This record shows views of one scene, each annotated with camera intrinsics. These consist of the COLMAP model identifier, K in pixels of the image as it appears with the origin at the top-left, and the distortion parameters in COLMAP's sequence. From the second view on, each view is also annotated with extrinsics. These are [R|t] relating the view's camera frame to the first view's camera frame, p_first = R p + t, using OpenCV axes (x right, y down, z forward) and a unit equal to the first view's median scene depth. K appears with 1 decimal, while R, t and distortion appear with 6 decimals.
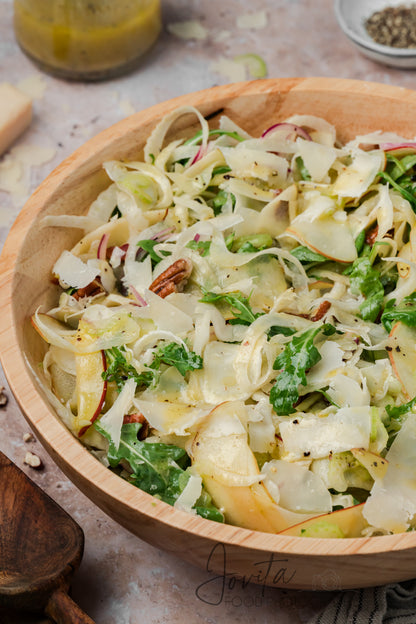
lens RADIAL K [[2155.1, 0, 208.0], [0, 2155.1, 312.0], [0, 0, 1]] dist [0.051823, -1.028090]
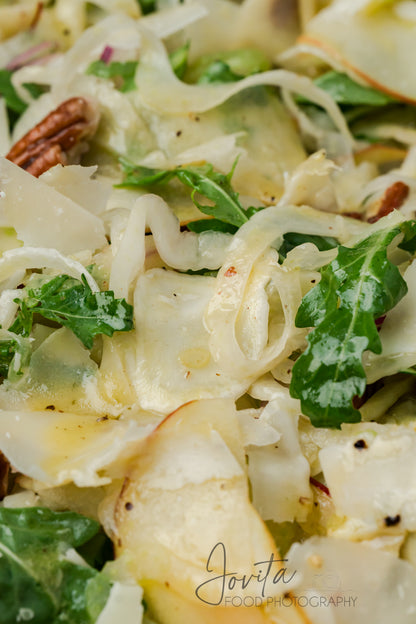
lens RADIAL K [[2155.1, 0, 208.0], [0, 2155.1, 312.0], [0, 0, 1]] dist [0.051823, -1.028090]
pose [[0.998036, -0.031394, 0.054212, -0.010567], [0.033582, 0.998638, -0.039936, 0.039892], [-0.052884, 0.041678, 0.997731, 0.566392]]
